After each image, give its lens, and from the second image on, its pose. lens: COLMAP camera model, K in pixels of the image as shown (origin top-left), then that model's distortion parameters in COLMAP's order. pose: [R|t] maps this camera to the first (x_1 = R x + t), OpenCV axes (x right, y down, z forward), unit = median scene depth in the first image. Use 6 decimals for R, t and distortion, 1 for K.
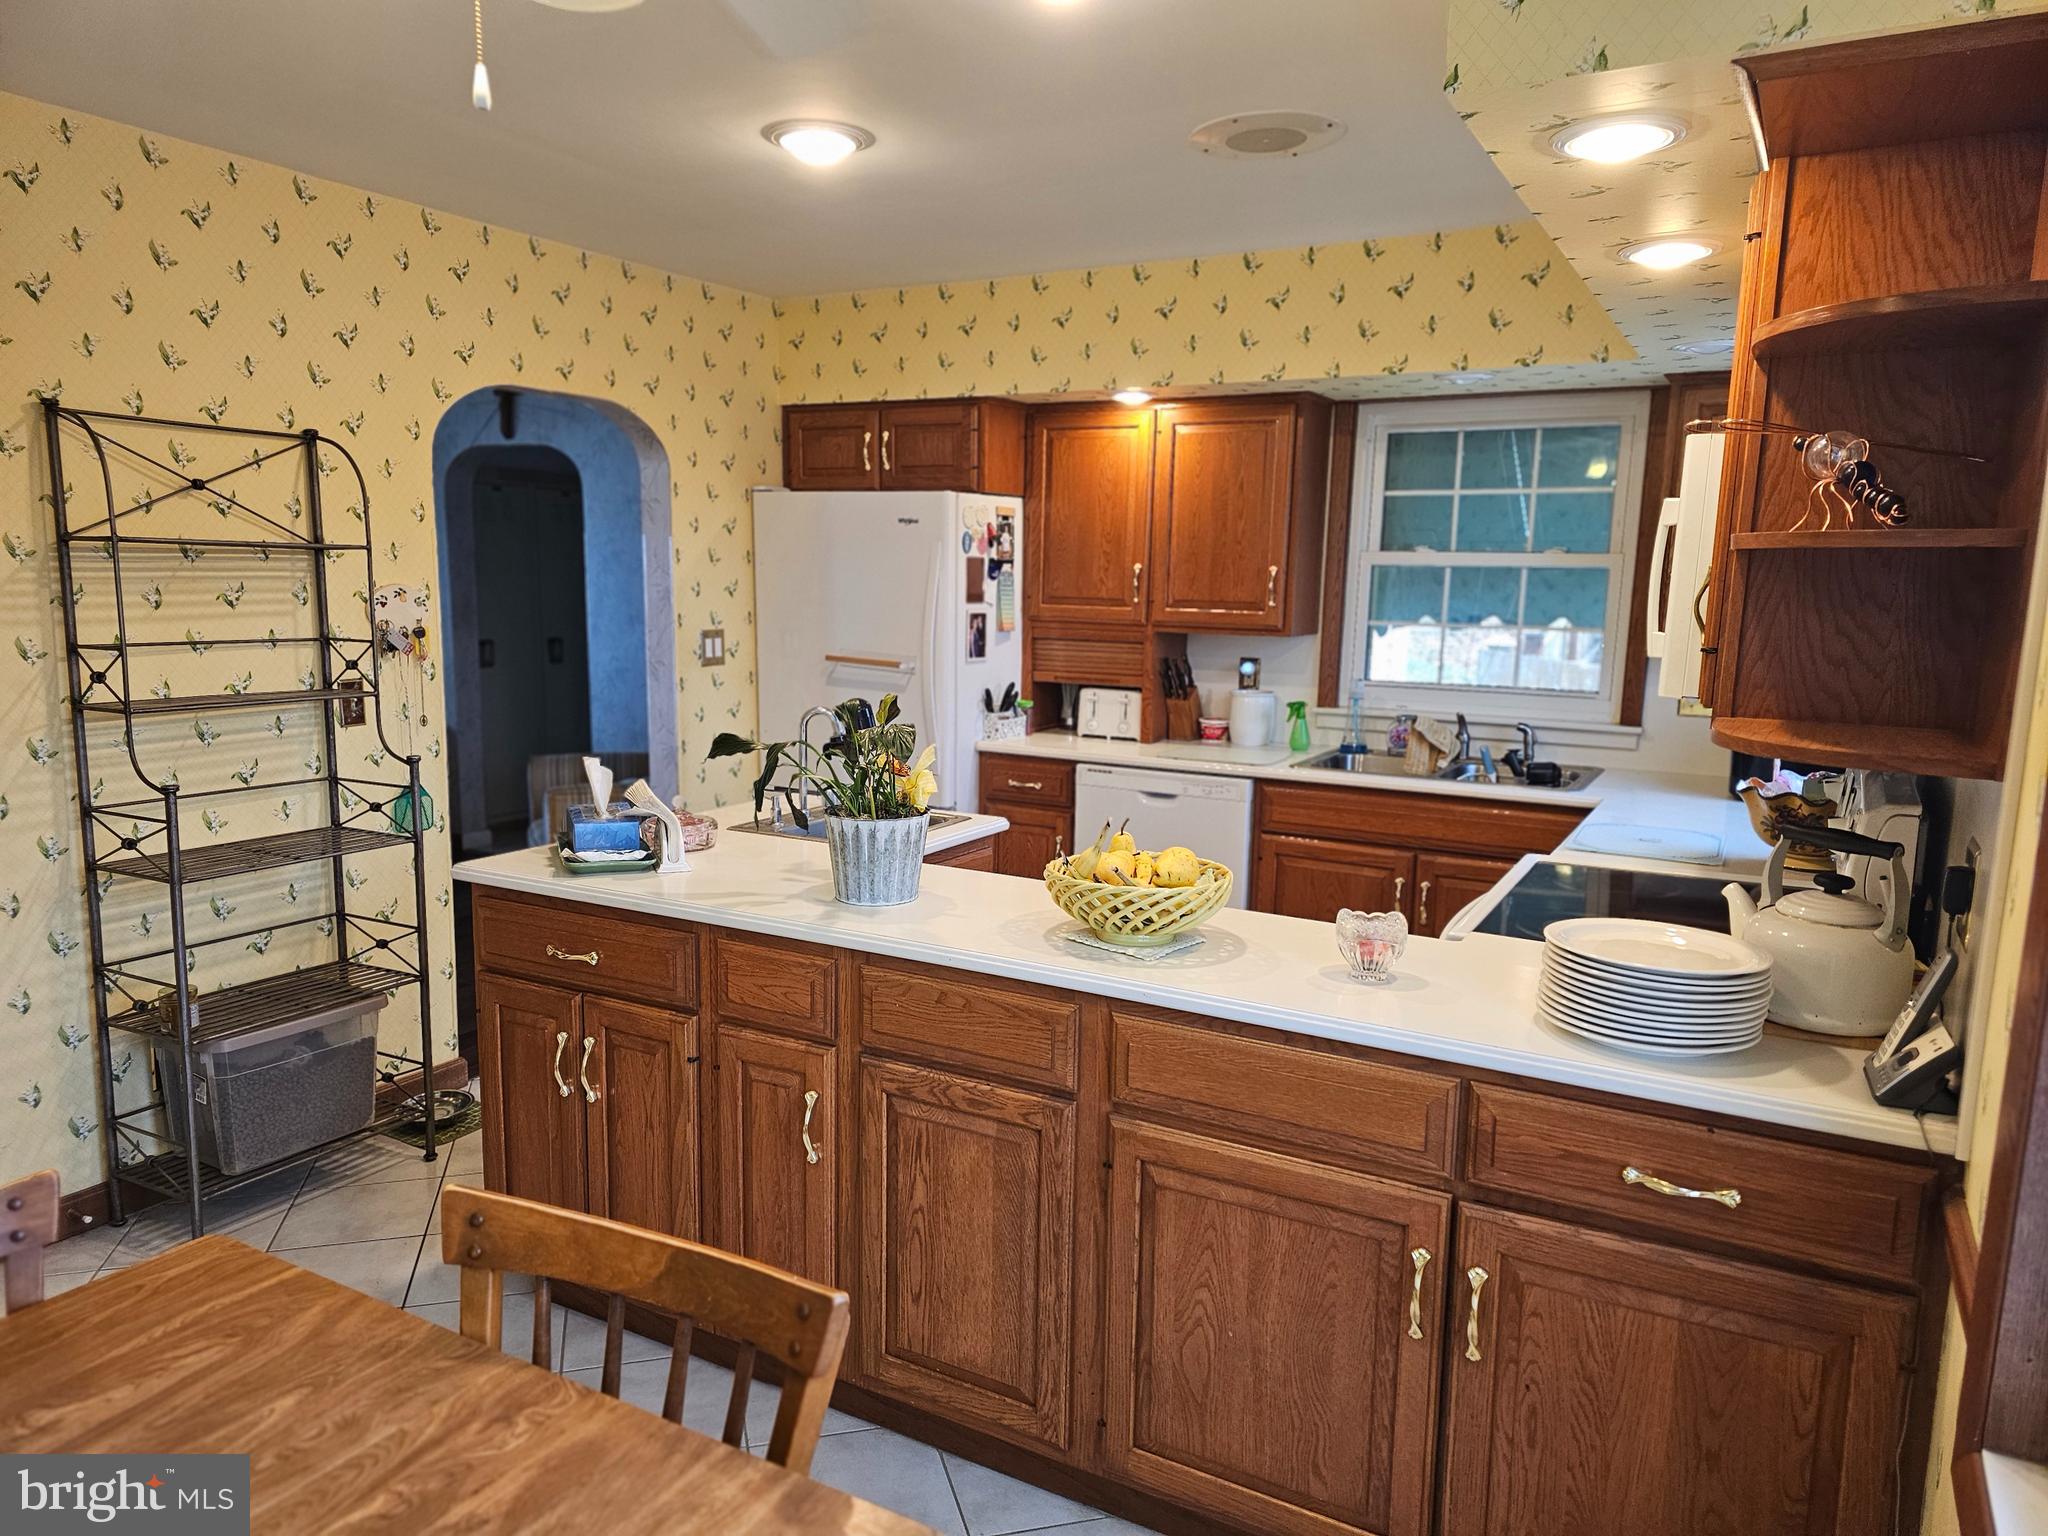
lens RADIAL K [[1373.5, 0, 1023.7], [0, 1373.5, 775.7], [0, 0, 1]] dist [0.001621, -0.006161]
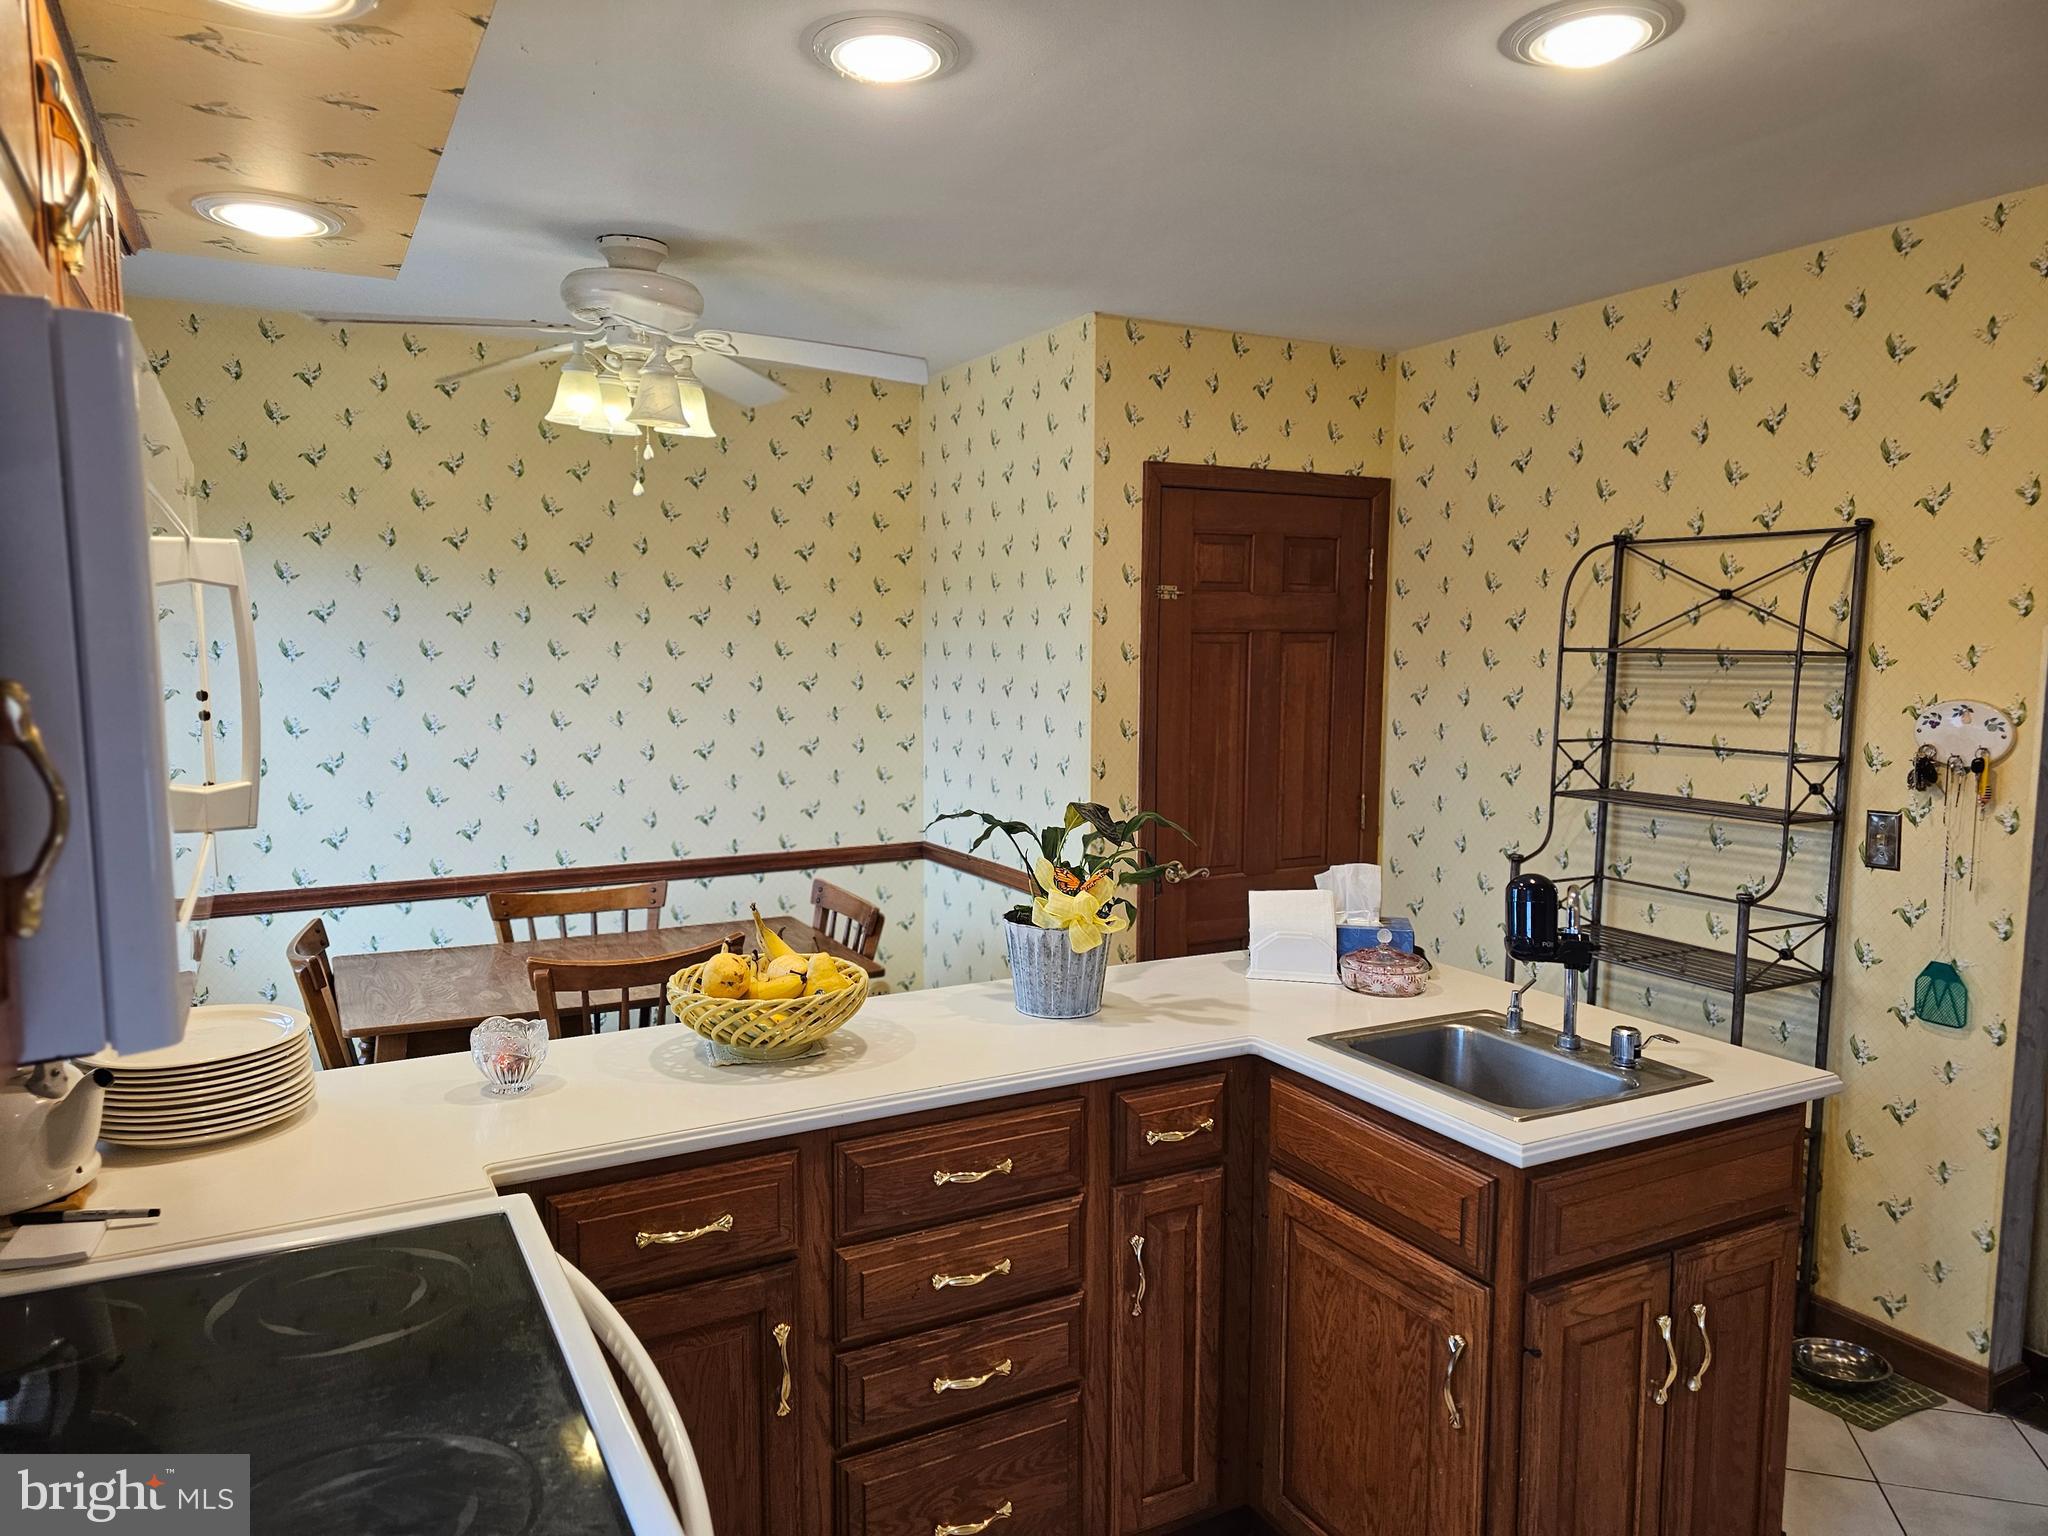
lens RADIAL K [[1373.5, 0, 1022.3], [0, 1373.5, 773.3], [0, 0, 1]] dist [0.001621, -0.006161]
pose [[-0.532134, 0.056790, -0.844754, 0.535167], [-0.140824, 0.977913, 0.154451, -0.163635], [0.834867, 0.201150, -0.512383, 1.095024]]
